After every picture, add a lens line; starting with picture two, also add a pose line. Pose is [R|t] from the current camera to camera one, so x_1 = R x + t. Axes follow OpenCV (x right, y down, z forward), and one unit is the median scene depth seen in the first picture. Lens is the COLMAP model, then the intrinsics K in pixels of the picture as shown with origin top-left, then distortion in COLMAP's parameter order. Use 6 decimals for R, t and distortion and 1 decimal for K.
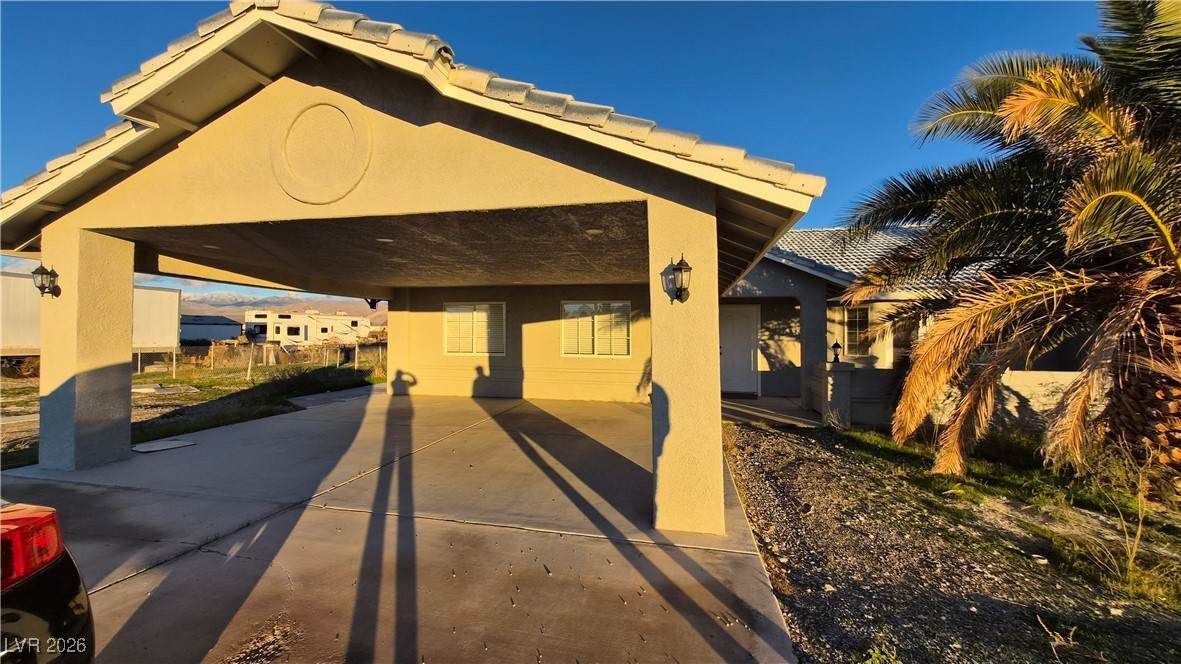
lens RADIAL K [[469.6, 0, 580.9], [0, 469.6, 330.4], [0, 0, 1]] dist [0.000785, -0.001038]
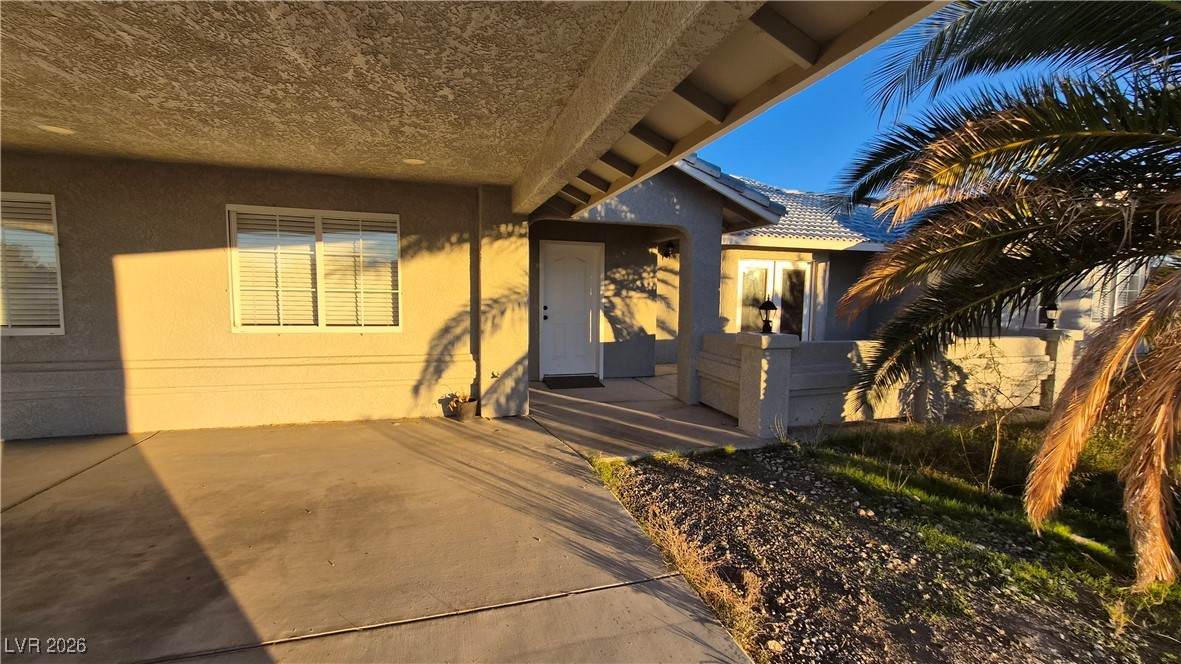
lens RADIAL K [[469.6, 0, 580.8], [0, 469.6, 327.5], [0, 0, 1]] dist [0.000785, -0.001038]
pose [[0.880668, -0.027635, 0.472927, 0.074930], [-0.011871, 0.996696, 0.080345, 0.023359], [-0.473585, -0.076372, 0.877431, 0.930206]]
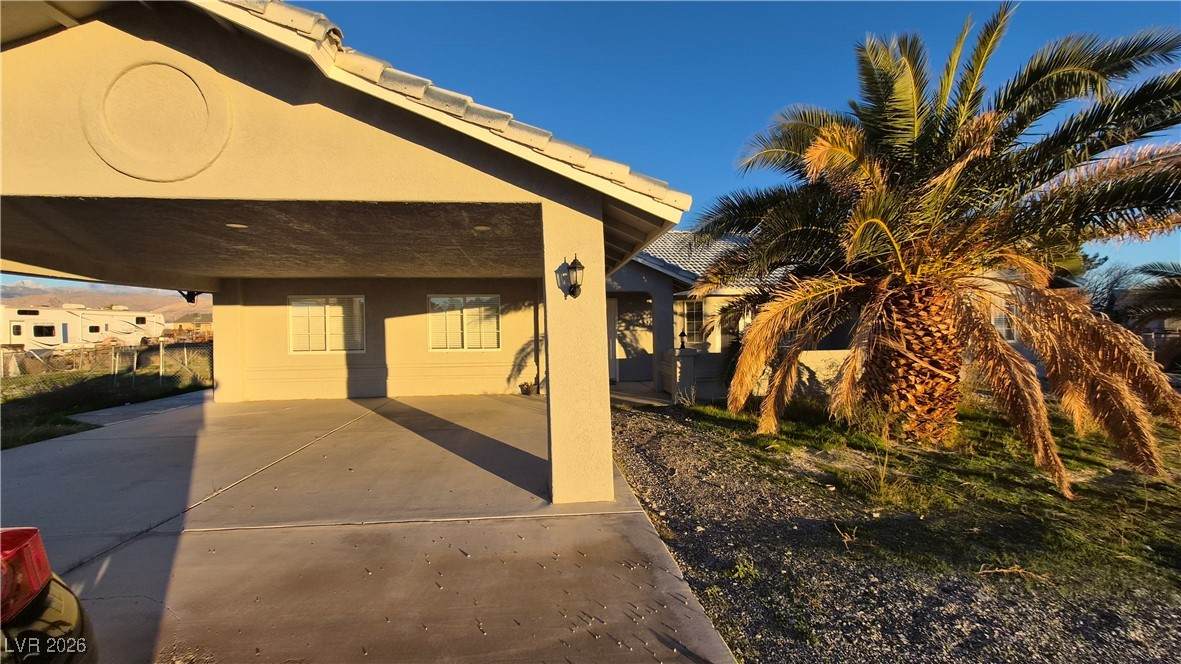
lens RADIAL K [[469.6, 0, 584.1], [0, 469.6, 327.8], [0, 0, 1]] dist [0.000785, -0.001038]
pose [[0.949959, -0.017304, 0.311894, -0.079733], [0.014335, 0.999828, 0.011809, -0.000754], [-0.312045, -0.006747, 0.950043, -0.045118]]
